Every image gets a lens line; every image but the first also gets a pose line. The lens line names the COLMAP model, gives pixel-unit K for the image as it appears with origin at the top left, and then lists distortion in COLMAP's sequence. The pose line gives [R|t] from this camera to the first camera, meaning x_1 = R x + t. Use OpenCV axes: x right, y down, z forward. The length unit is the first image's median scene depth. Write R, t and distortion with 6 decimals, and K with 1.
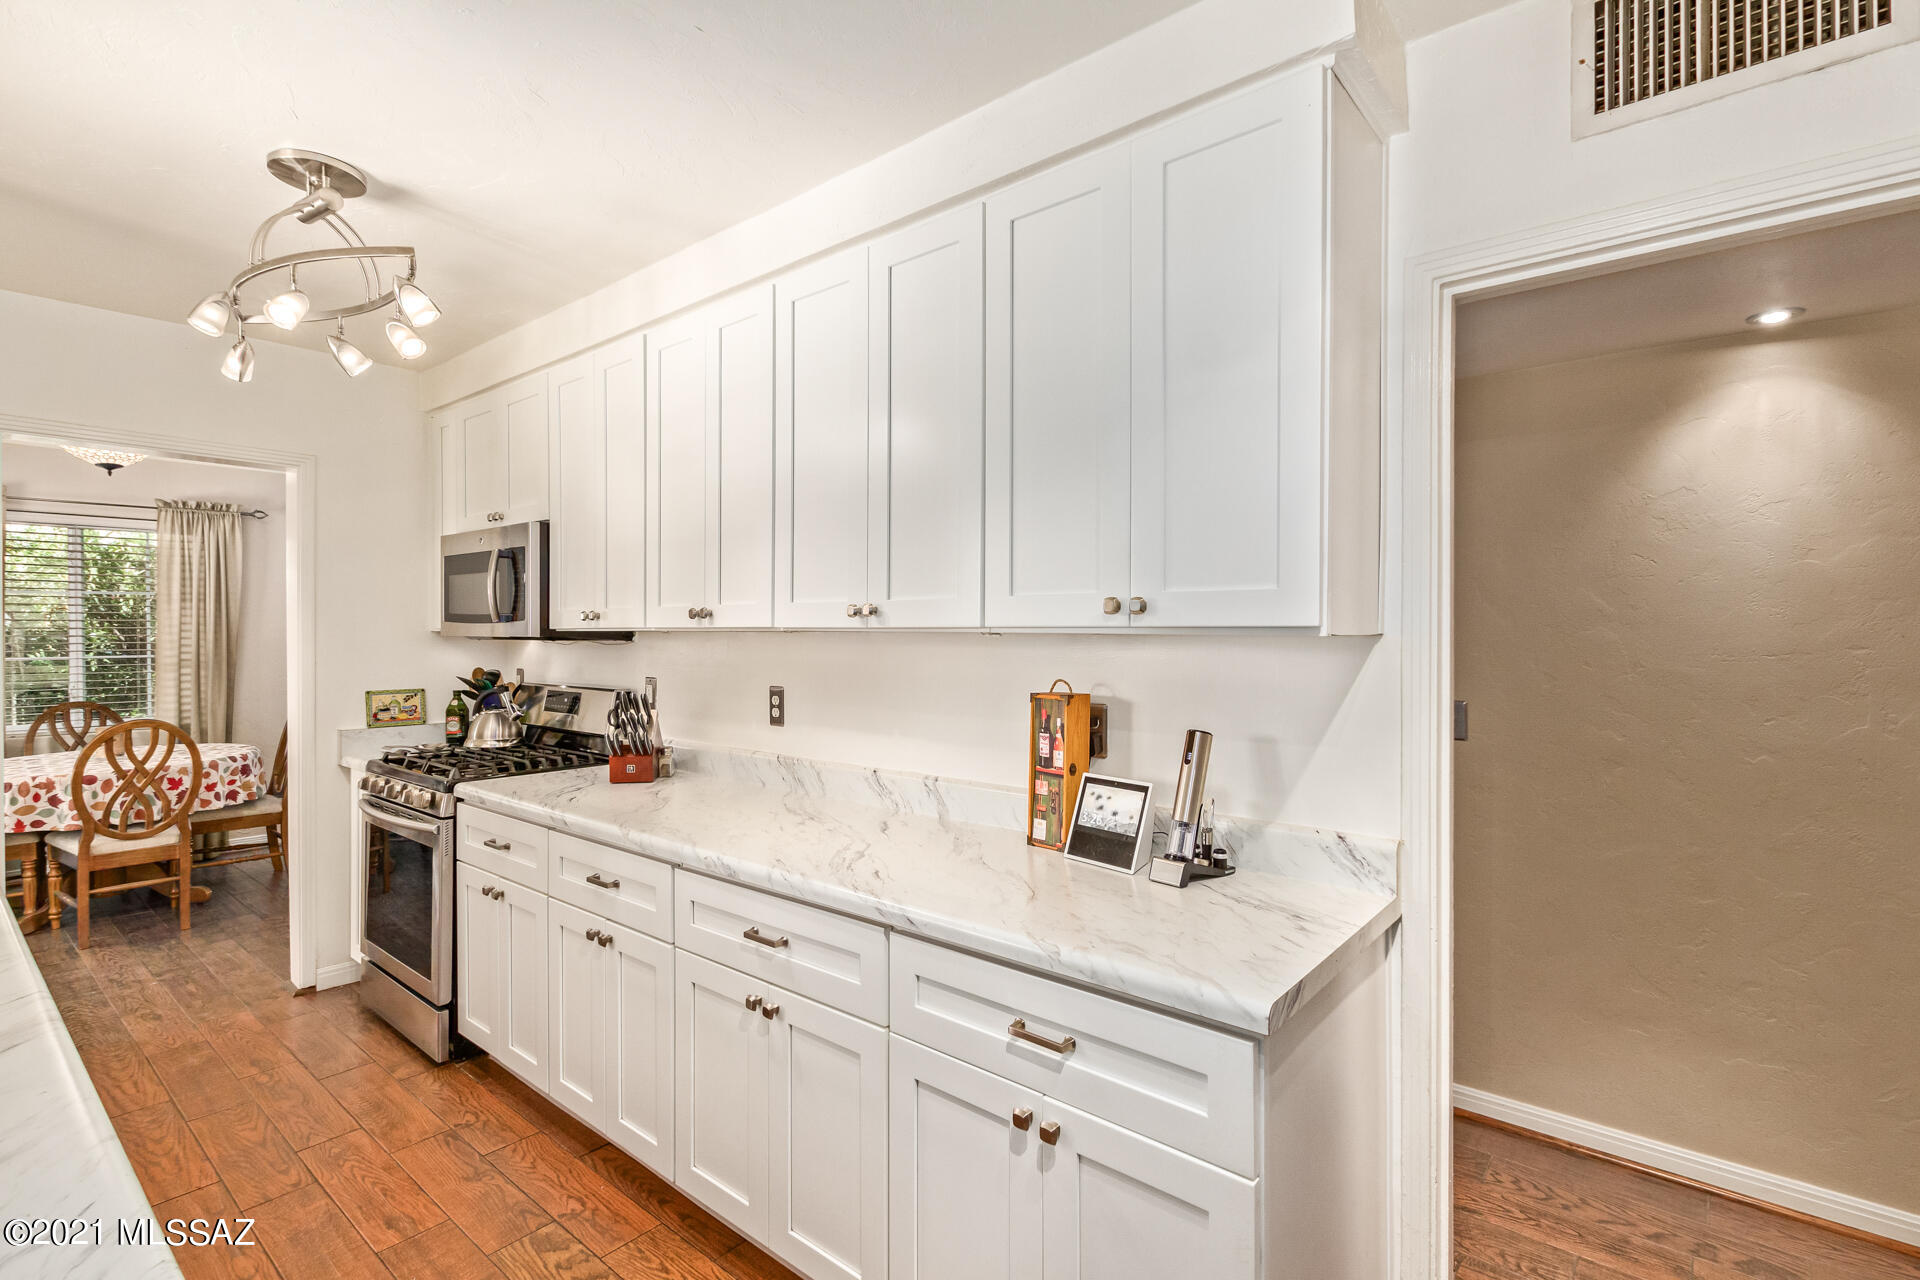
lens RADIAL K [[897.1, 0, 1005.1], [0, 897.1, 634.6], [0, 0, 1]] dist [-0.000584, -0.000383]
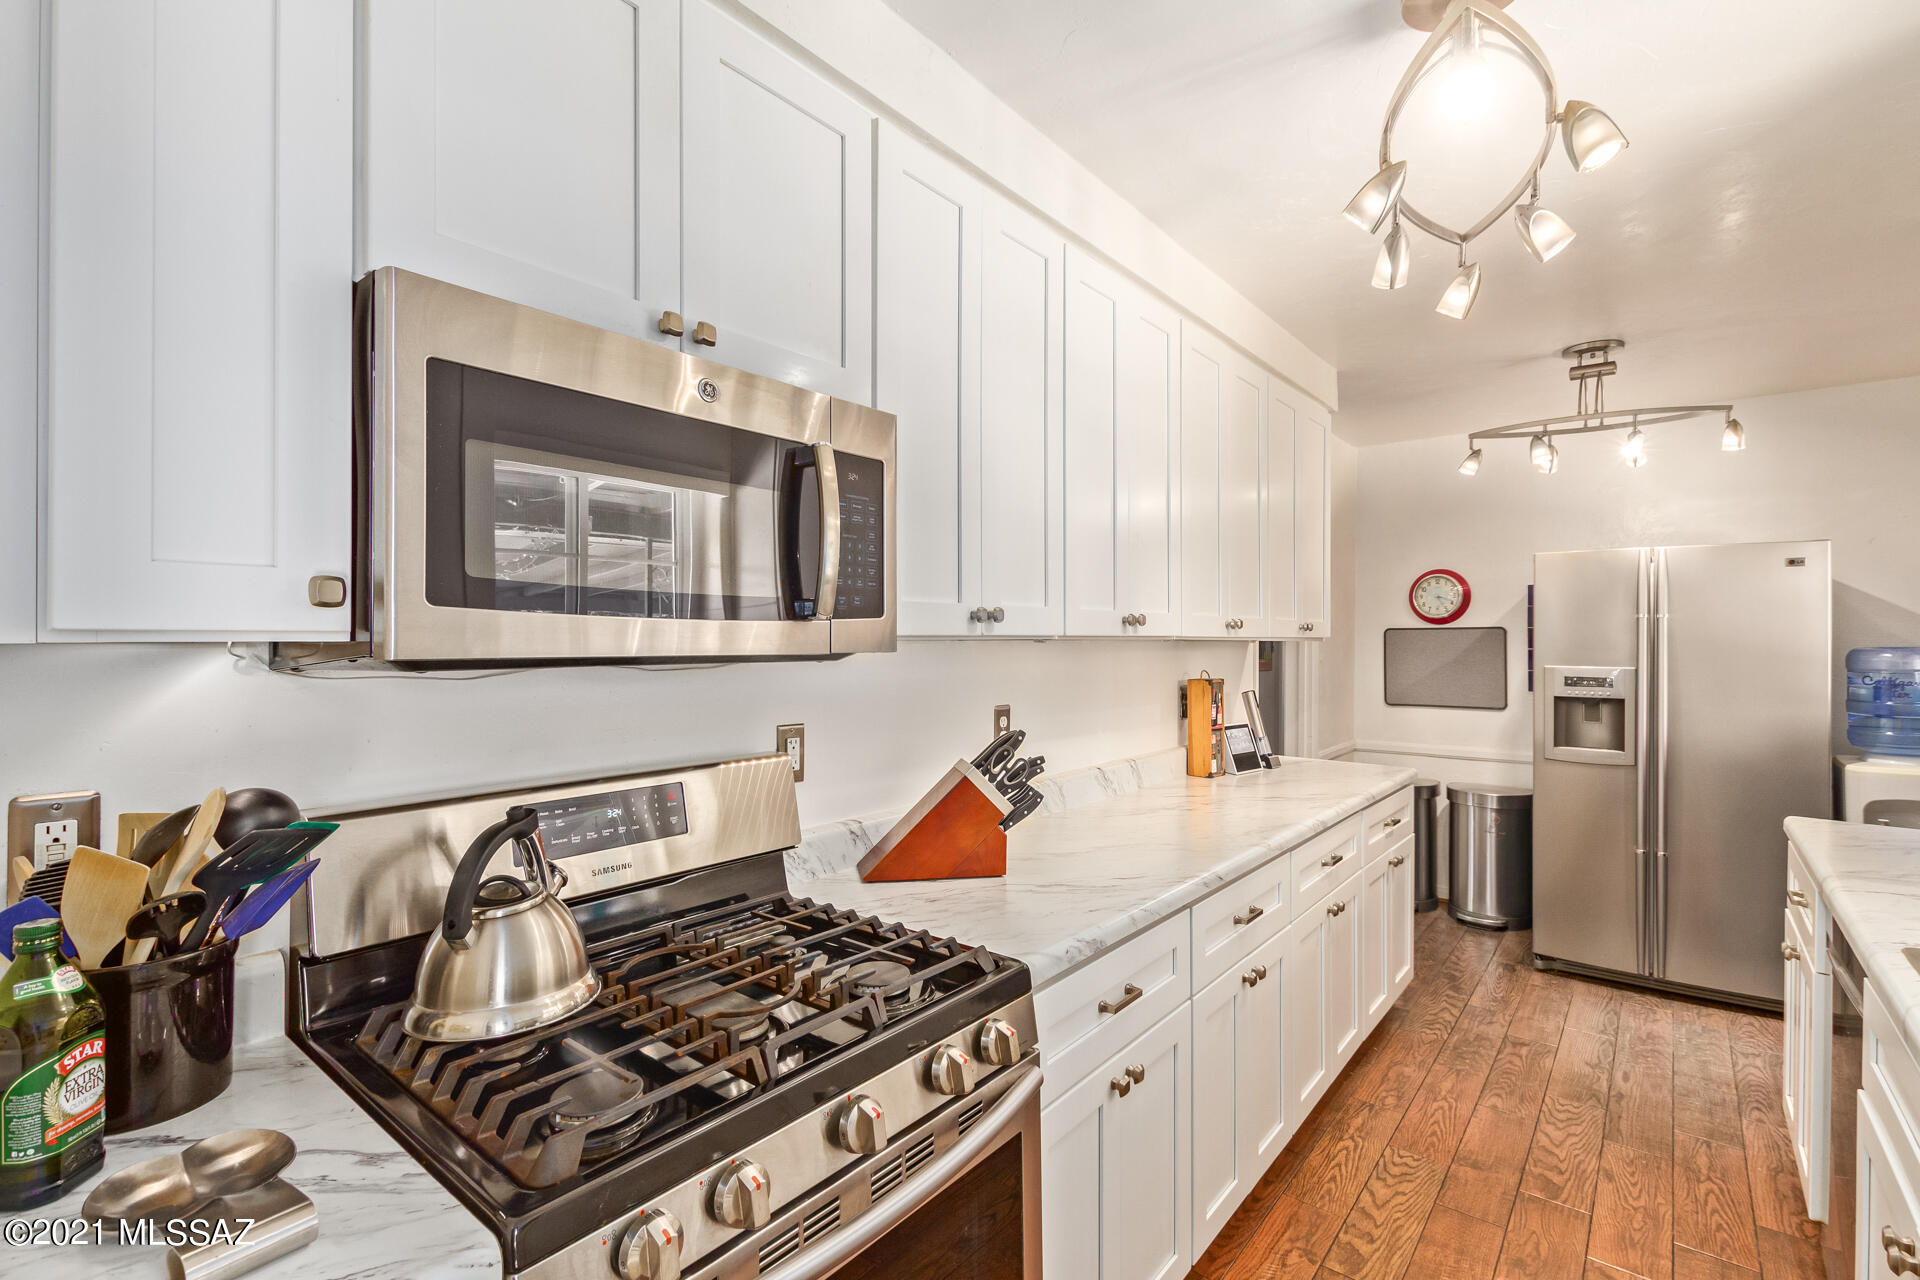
lens RADIAL K [[872.5, 0, 960.0], [0, 872.5, 640.0], [0, 0, 1]] dist [0.001123, -0.000134]
pose [[0.010335, -0.003884, 0.999939, -1.317559], [0.002679, 0.999989, 0.003856, -0.008491], [-0.999943, 0.002639, 0.010345, 1.268155]]
